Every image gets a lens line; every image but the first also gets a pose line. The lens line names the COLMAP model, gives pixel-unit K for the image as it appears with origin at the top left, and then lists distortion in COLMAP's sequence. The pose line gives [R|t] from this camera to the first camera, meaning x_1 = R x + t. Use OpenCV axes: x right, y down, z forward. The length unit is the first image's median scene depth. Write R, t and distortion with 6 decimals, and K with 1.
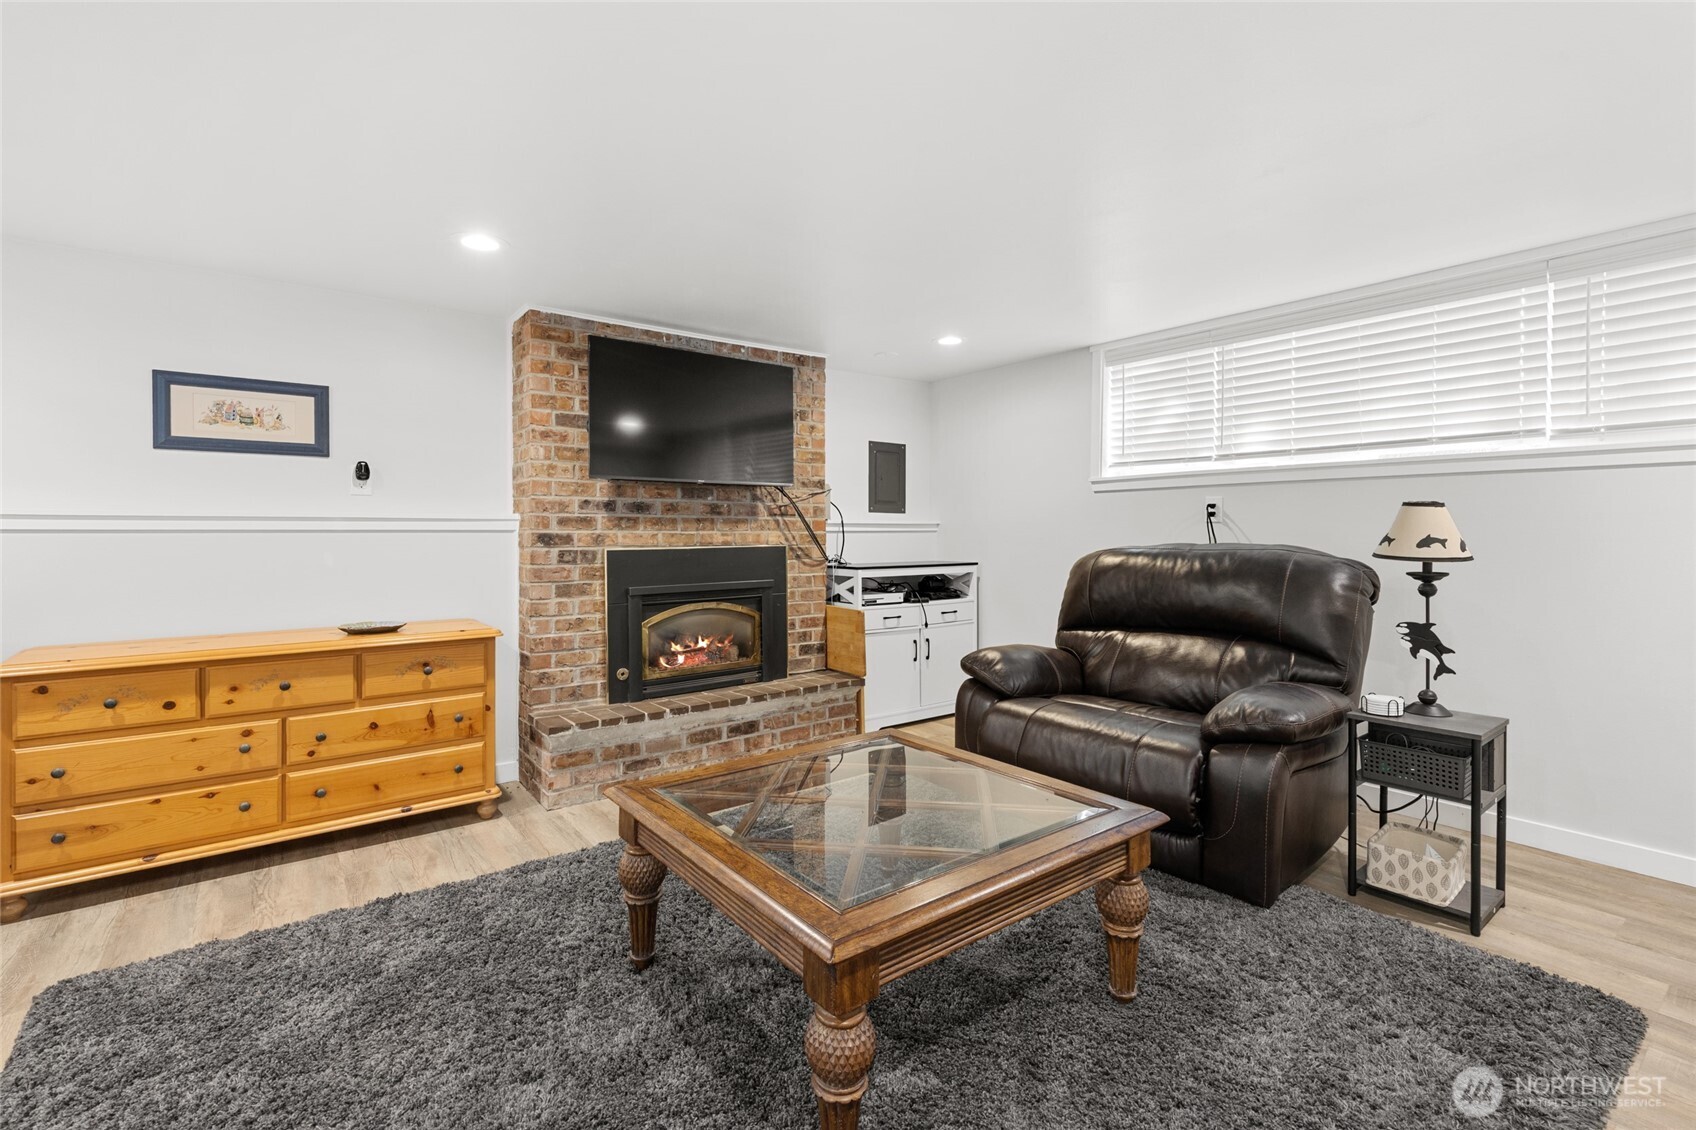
lens RADIAL K [[778.7, 0, 840.8], [0, 778.7, 547.2], [0, 0, 1]] dist [0.016119, -0.000821]
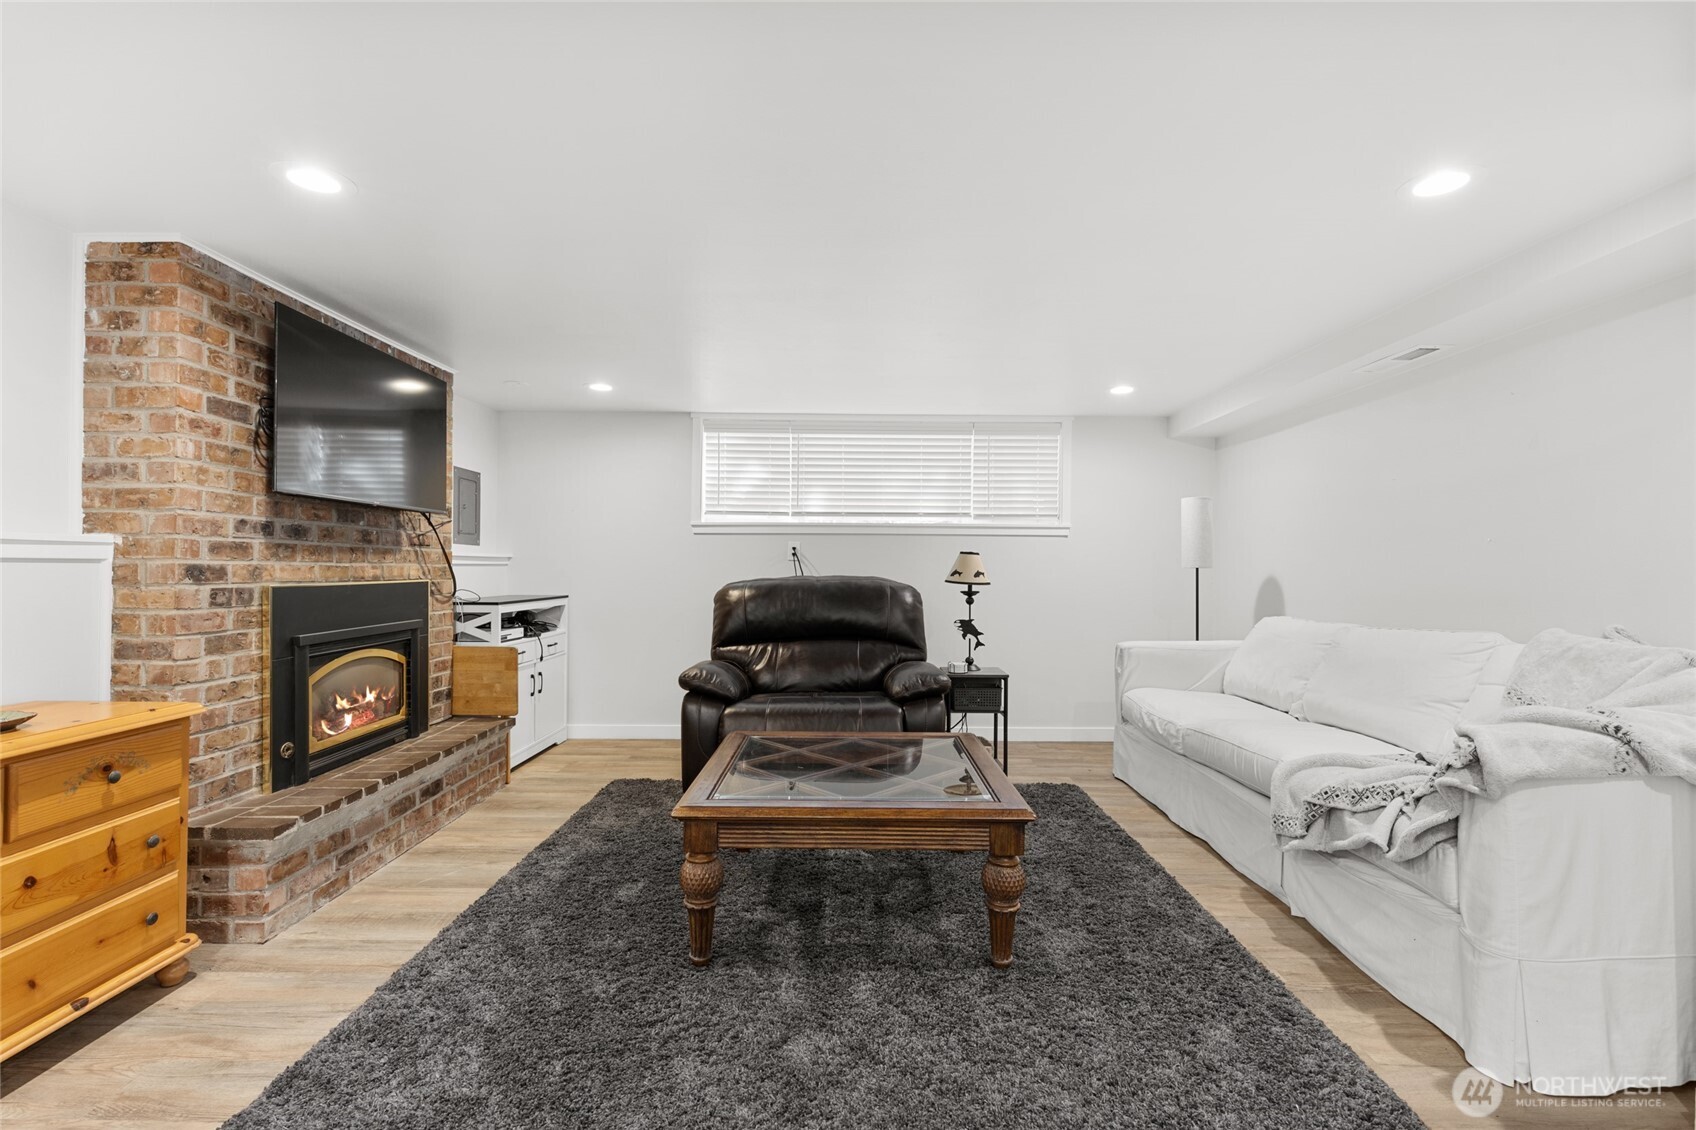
lens RADIAL K [[778.7, 0, 839.7], [0, 778.7, 570.9], [0, 0, 1]] dist [0.016119, -0.000821]
pose [[0.603700, 0.001711, 0.797210, -0.578070], [0.008998, 0.999919, -0.008960, -0.000549], [-0.797161, 0.012582, 0.603636, 0.108227]]
